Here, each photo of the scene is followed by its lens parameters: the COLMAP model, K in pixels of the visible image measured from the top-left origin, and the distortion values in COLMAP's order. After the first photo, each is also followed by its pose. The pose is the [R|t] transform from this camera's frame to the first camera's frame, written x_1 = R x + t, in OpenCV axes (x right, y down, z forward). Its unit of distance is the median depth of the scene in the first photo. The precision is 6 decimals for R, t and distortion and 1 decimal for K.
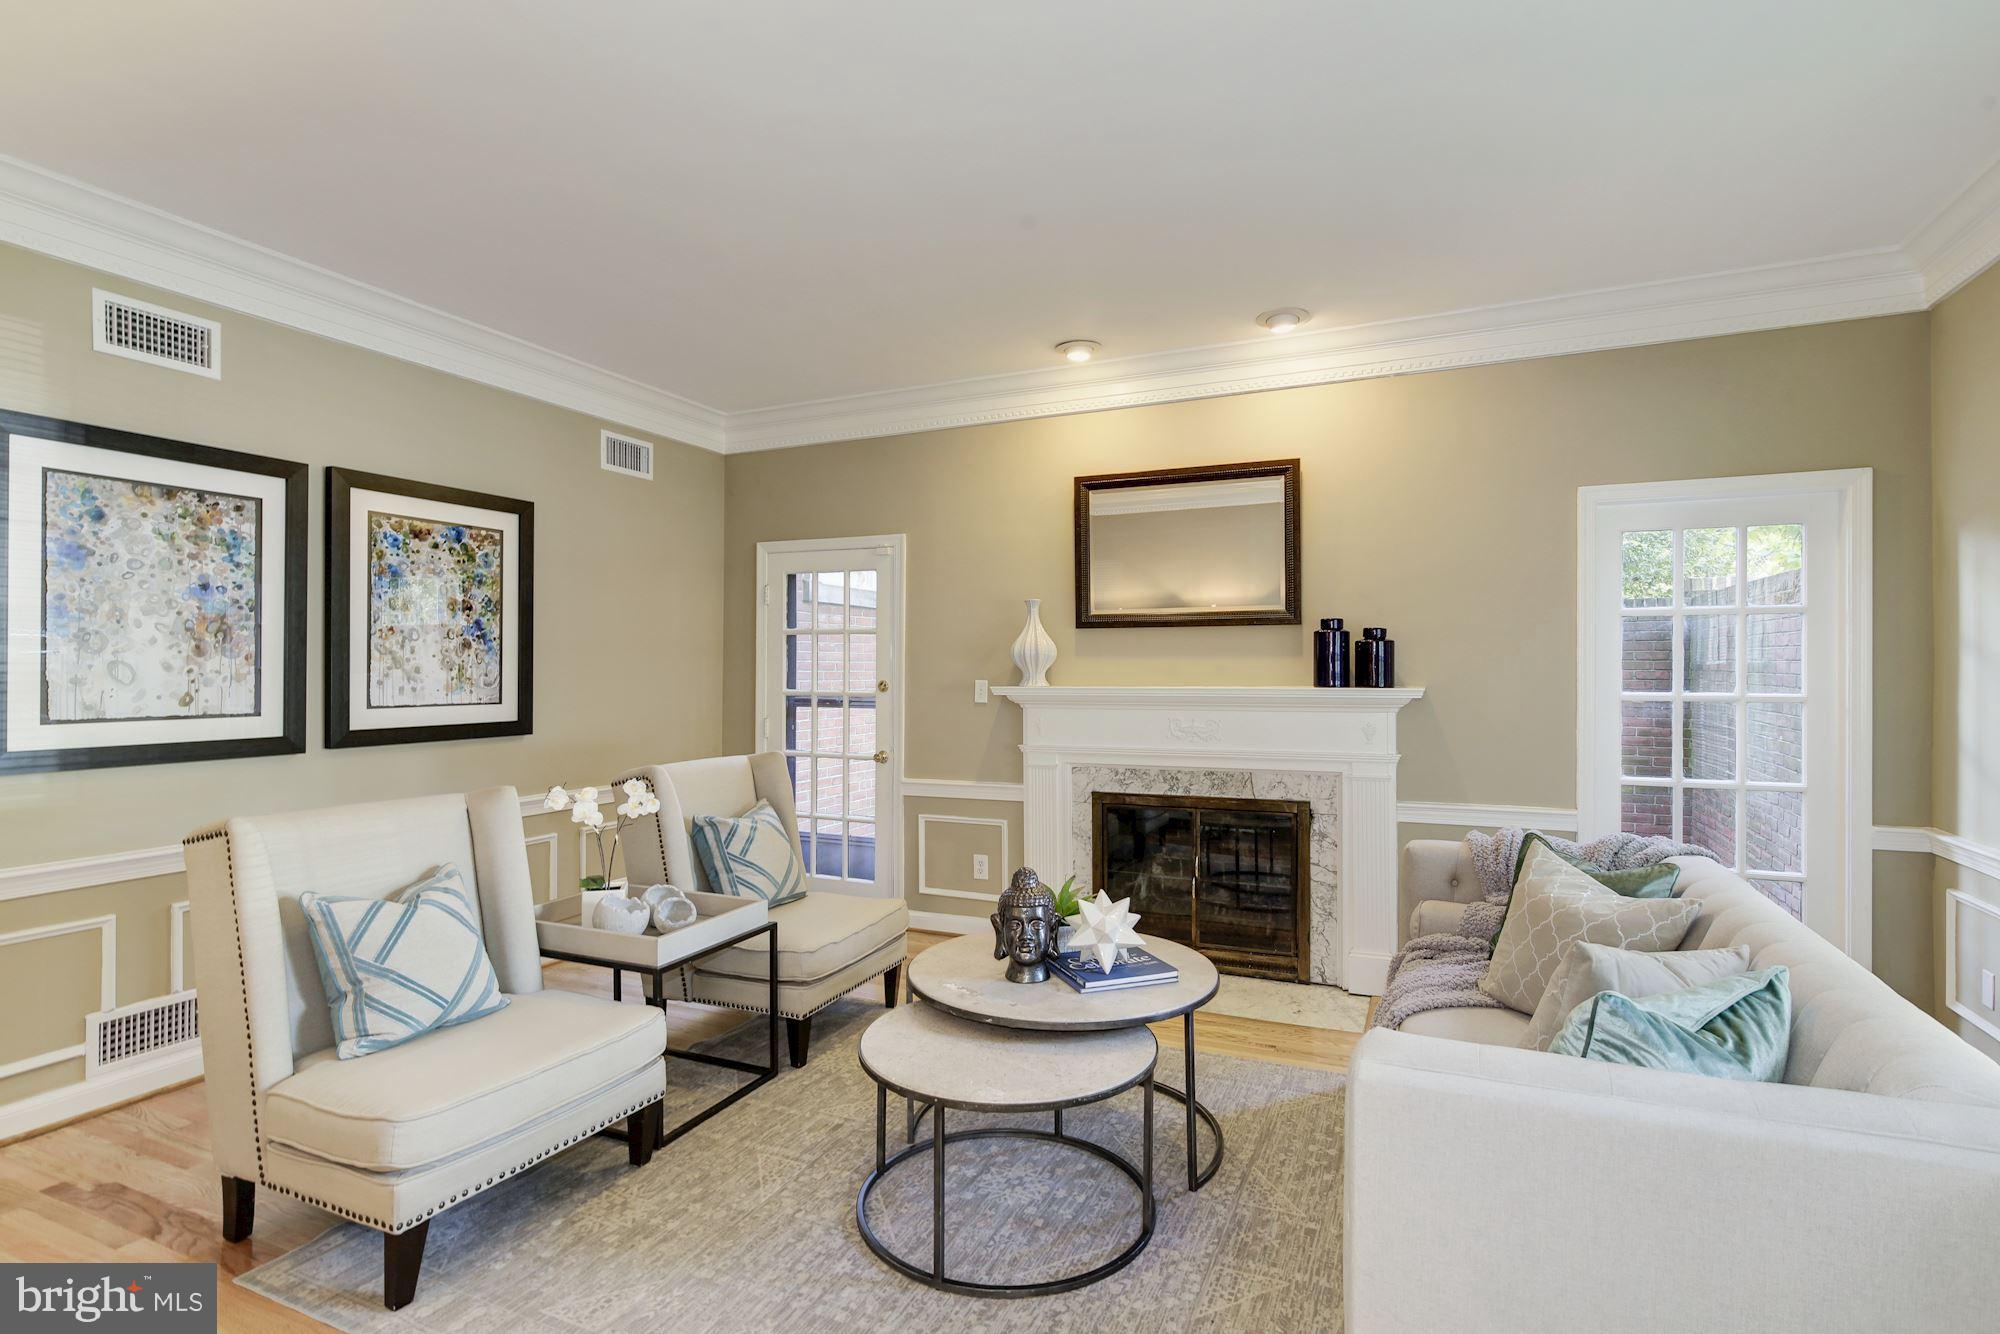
lens RADIAL K [[979.9, 0, 1003.6], [0, 979.9, 672.1], [0, 0, 1]] dist [0.001459, 0.000861]
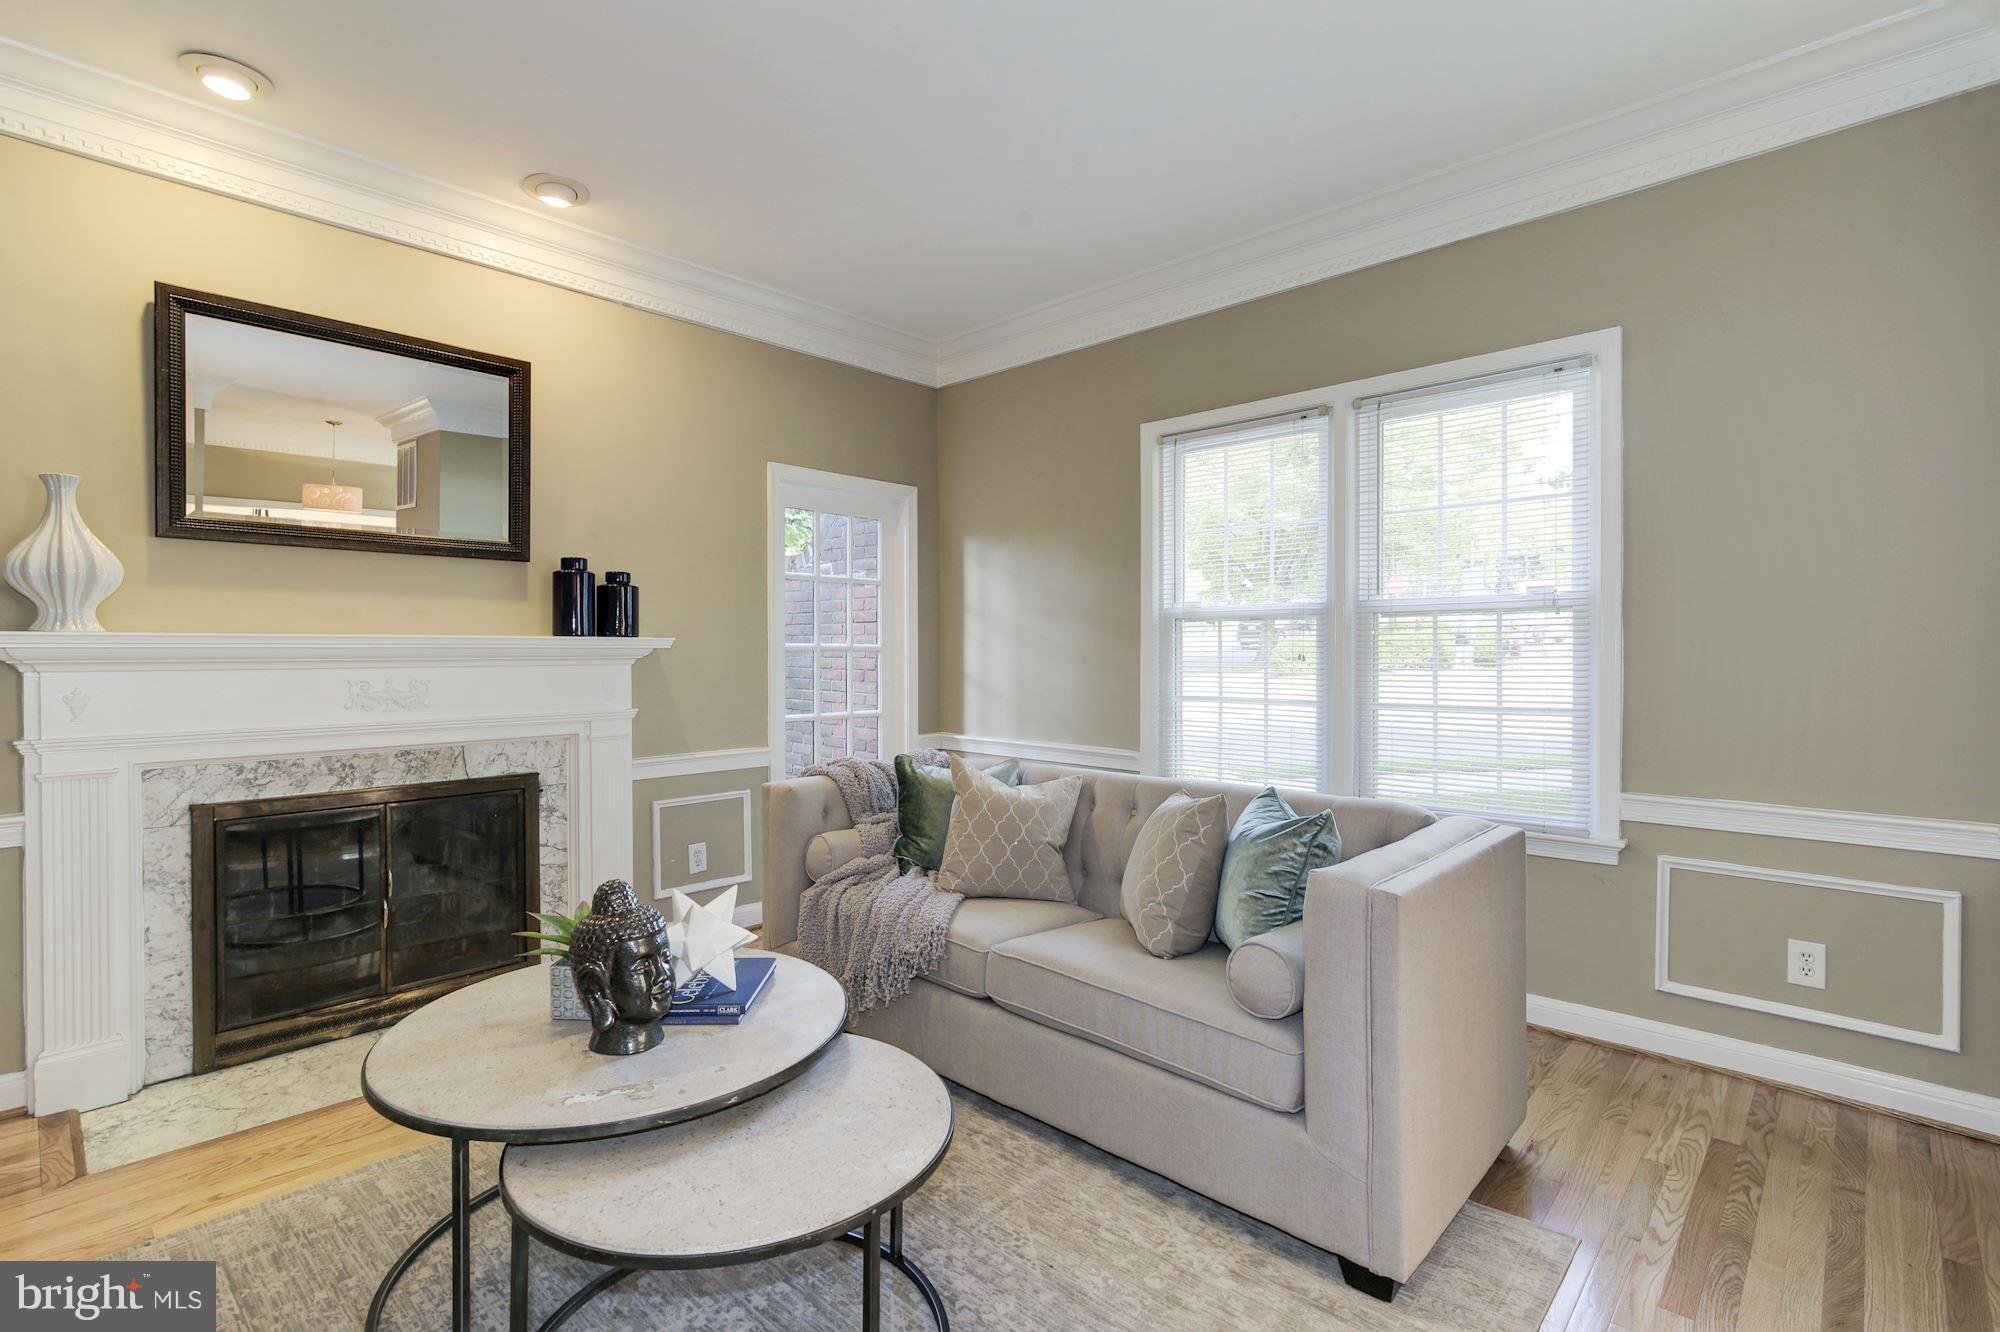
lens RADIAL K [[933.8, 0, 1001.2], [0, 933.8, 659.3], [0, 0, 1]] dist [-0.004937, 0.002768]
pose [[0.332186, -0.006546, 0.943191, -0.335185], [0.004494, 0.999976, 0.005357, 0.034317], [-0.943203, 0.002459, 0.332207, 0.380770]]
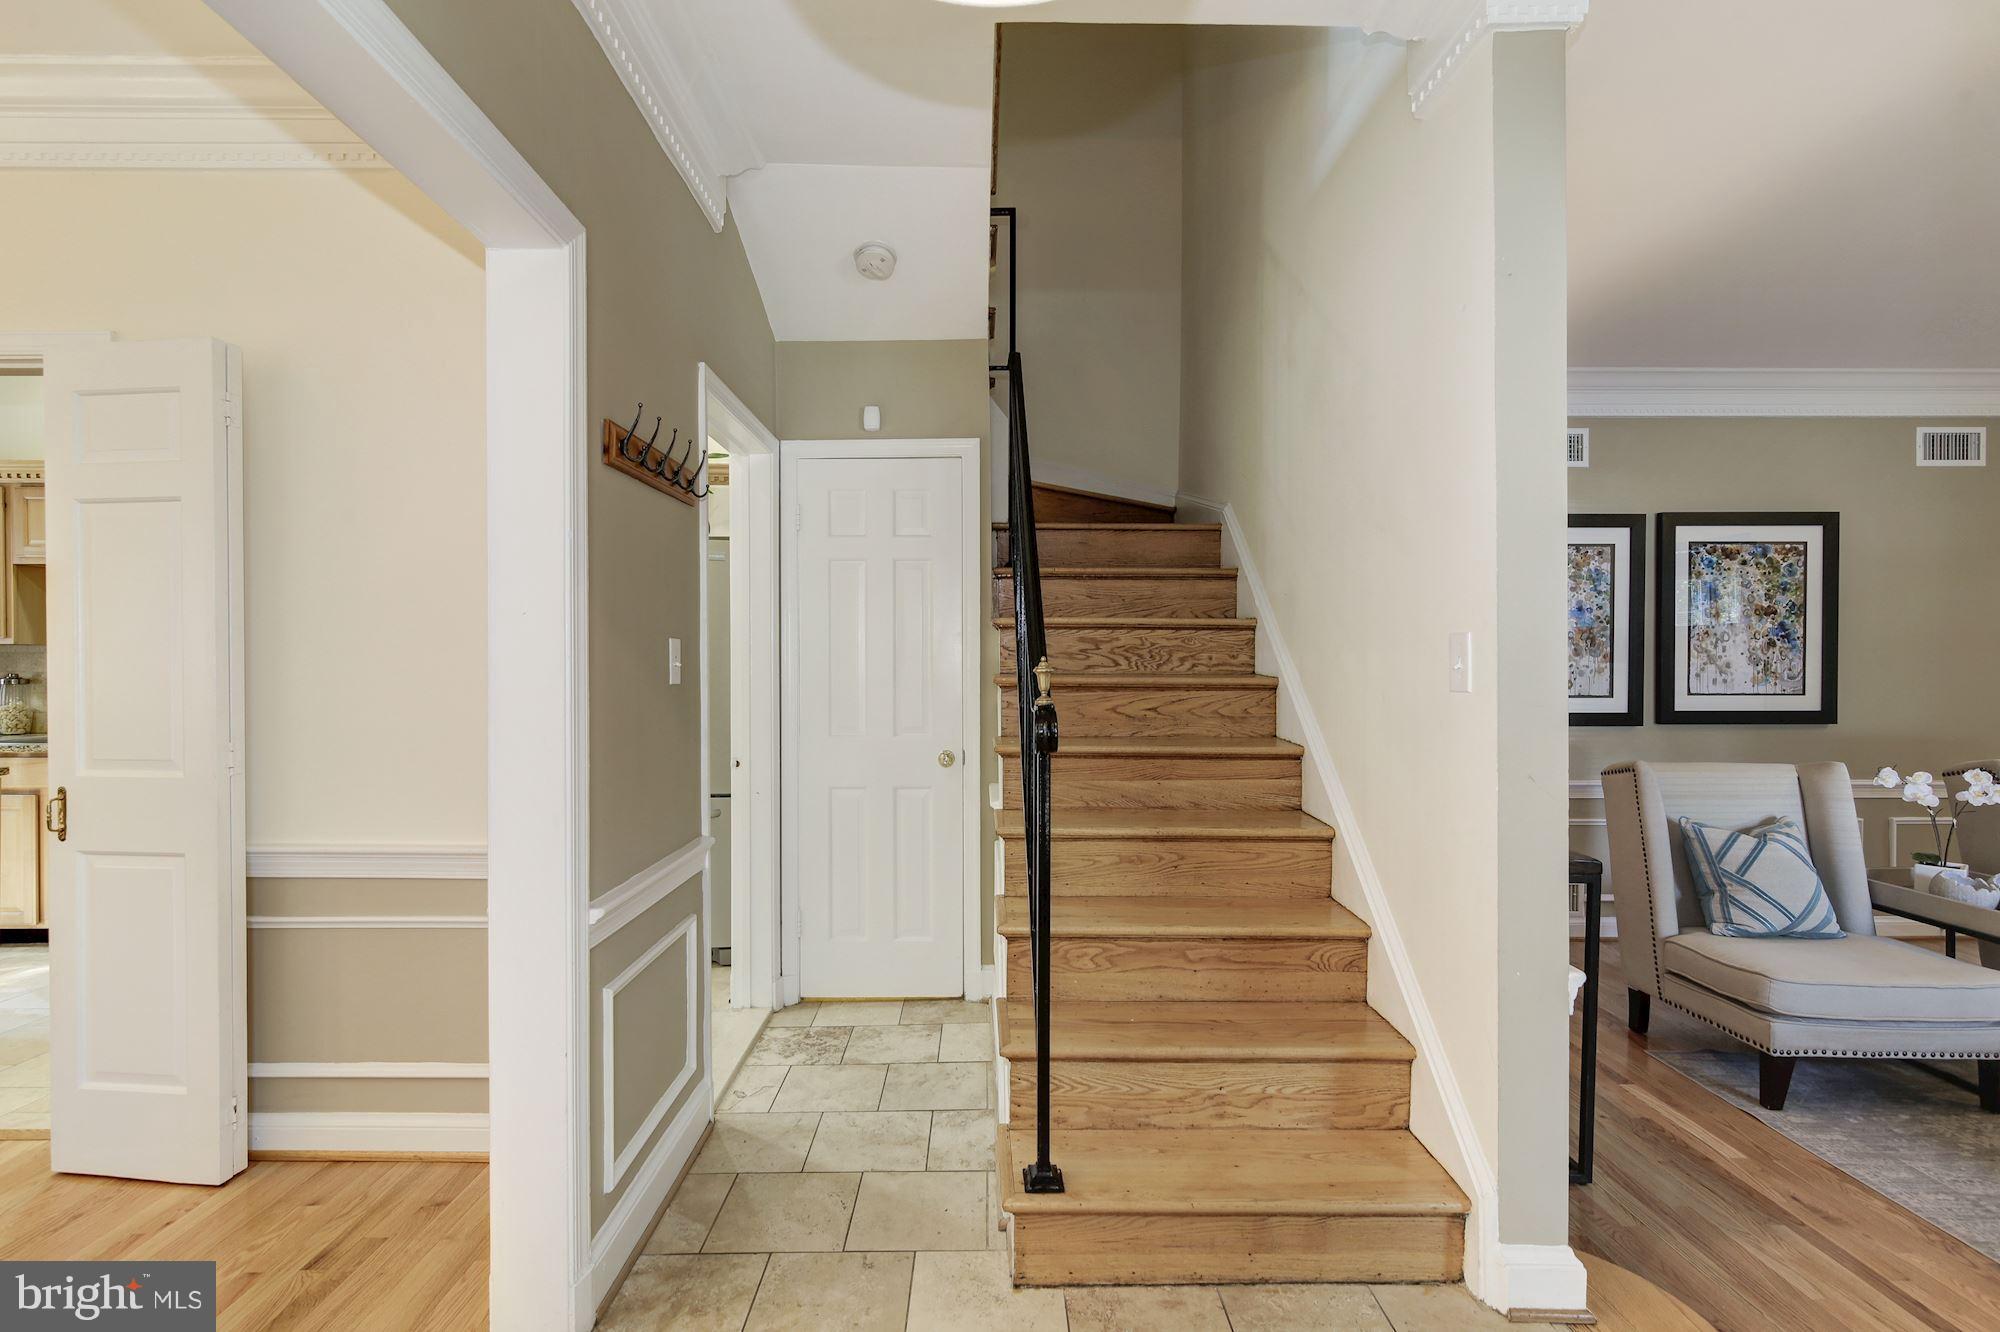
lens RADIAL K [[933.8, 0, 989.1], [0, 933.8, 666.8], [0, 0, 1]] dist [-0.004937, 0.002768]
pose [[0.419678, 0.004092, -0.907664, 0.071960], [-0.002529, 0.999991, 0.003339, -0.001739], [0.907669, 0.000894, 0.419685, -0.317828]]
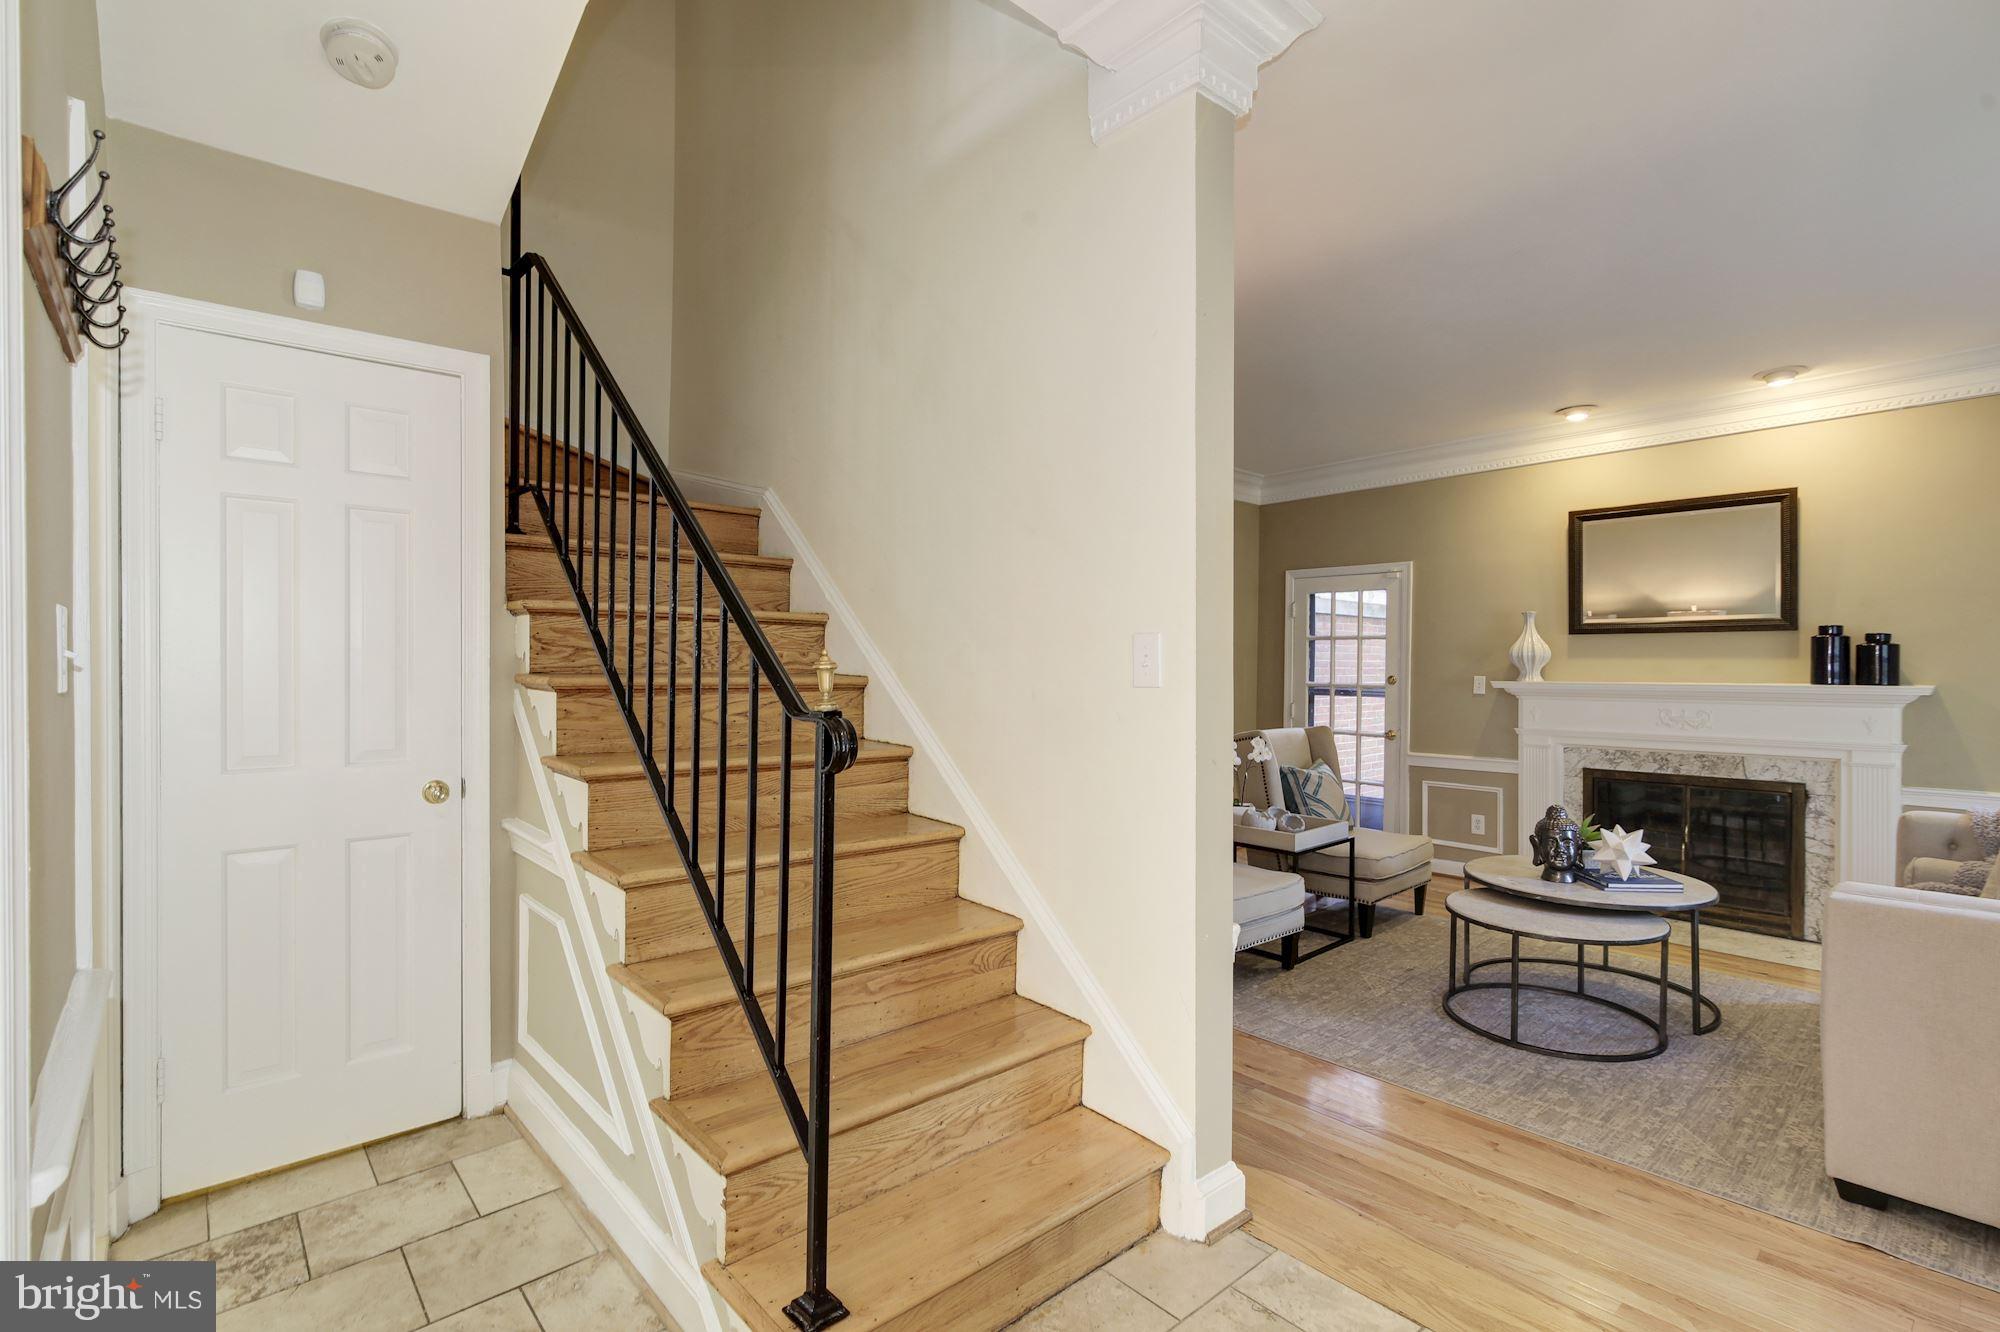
lens RADIAL K [[933.8, 0, 1014.7], [0, 933.8, 670.9], [0, 0, 1]] dist [-0.004937, 0.002768]
pose [[0.918648, 0.007450, -0.395008, -0.118810], [-0.006350, 0.999971, 0.004093, 0.000855], [0.395027, -0.001252, 0.918669, -0.403714]]
